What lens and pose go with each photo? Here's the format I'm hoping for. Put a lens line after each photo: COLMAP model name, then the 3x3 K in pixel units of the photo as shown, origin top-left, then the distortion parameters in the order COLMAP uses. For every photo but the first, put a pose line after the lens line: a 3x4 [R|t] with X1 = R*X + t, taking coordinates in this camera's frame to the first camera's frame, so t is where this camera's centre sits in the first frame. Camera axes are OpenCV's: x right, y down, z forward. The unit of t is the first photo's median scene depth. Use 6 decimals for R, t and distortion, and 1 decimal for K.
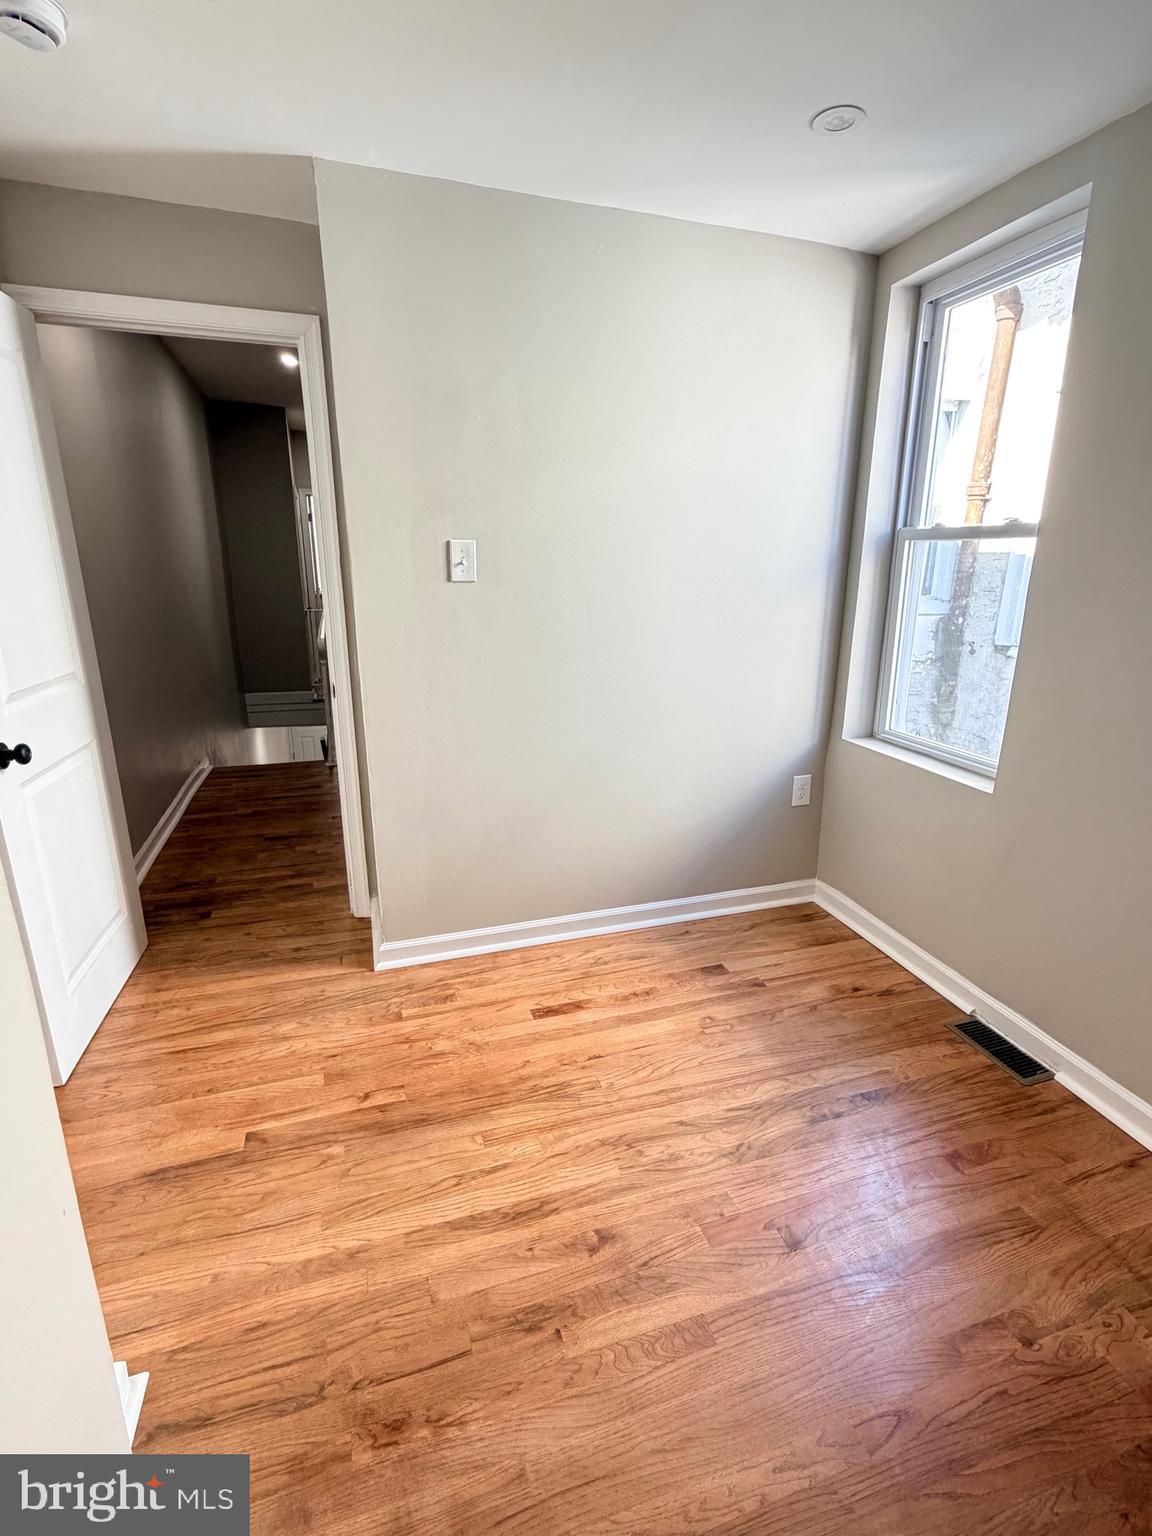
lens RADIAL K [[724.4, 0, 578.1], [0, 724.4, 766.7], [0, 0, 1]] dist [0.006371, 0.001361]
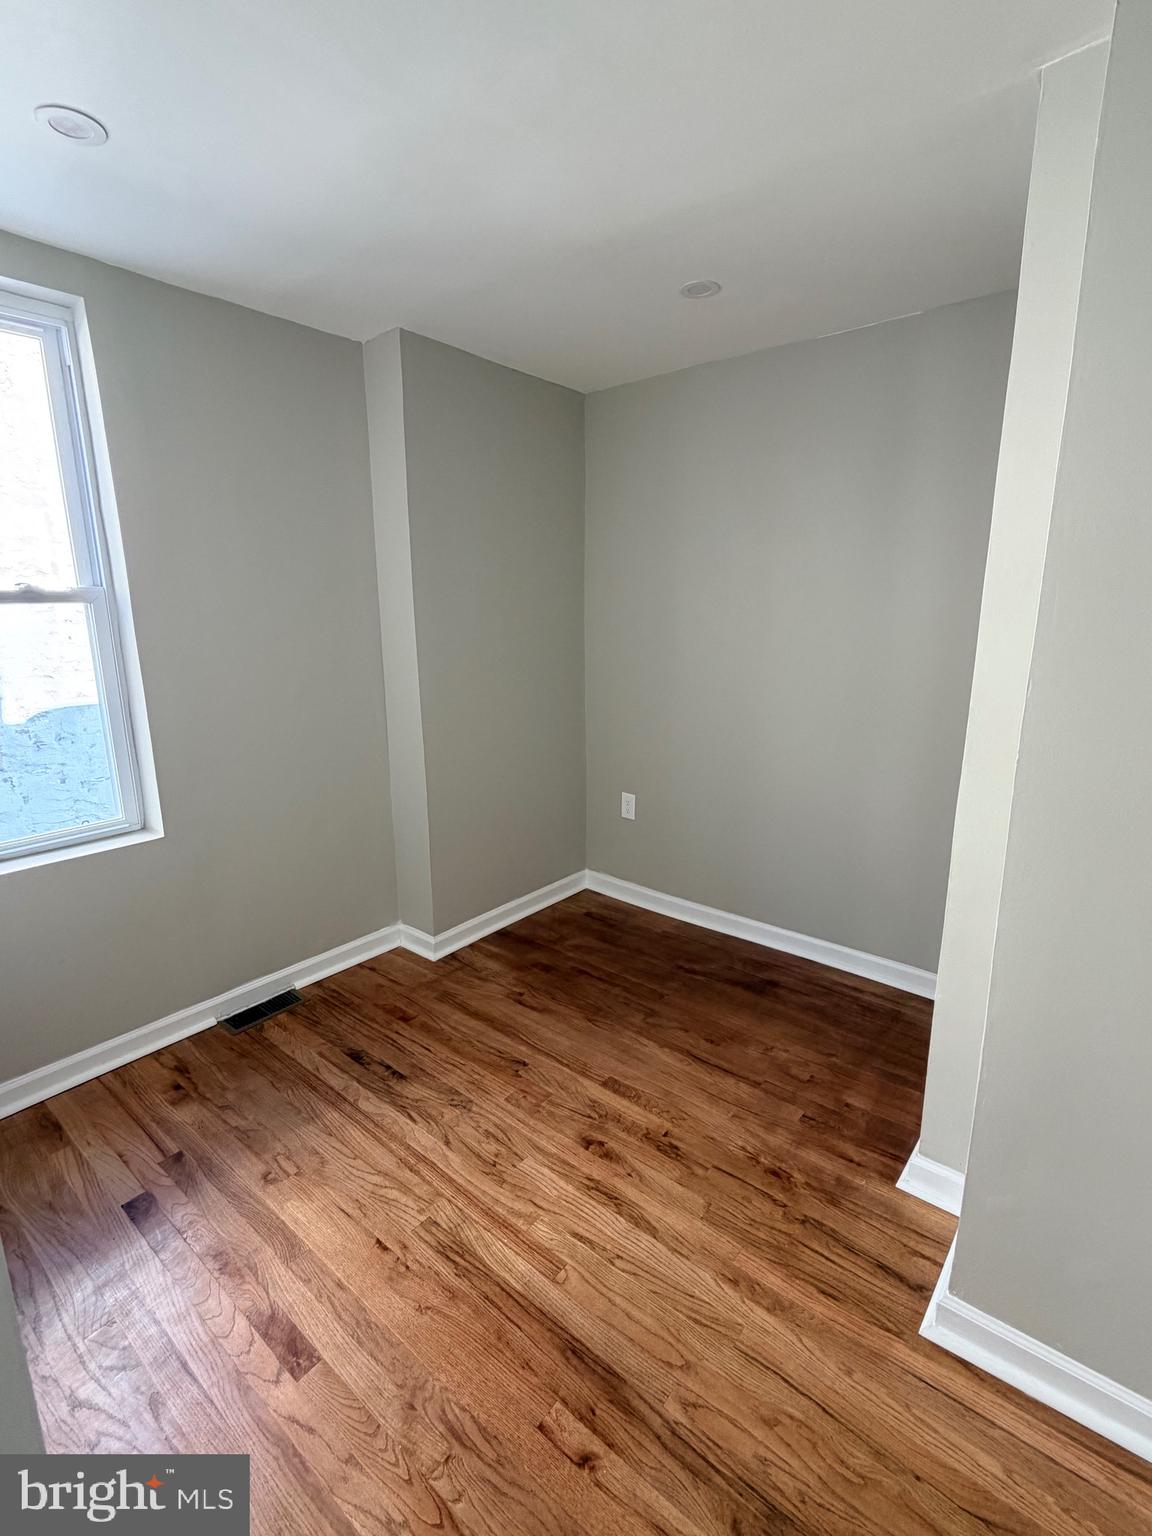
lens RADIAL K [[724.4, 0, 575.1], [0, 724.4, 763.8], [0, 0, 1]] dist [0.006371, 0.001361]
pose [[-0.536272, -0.195760, 0.821030, -0.801713], [0.235177, 0.899555, 0.368093, -0.402489], [-0.810620, 0.390485, -0.436368, 1.195677]]
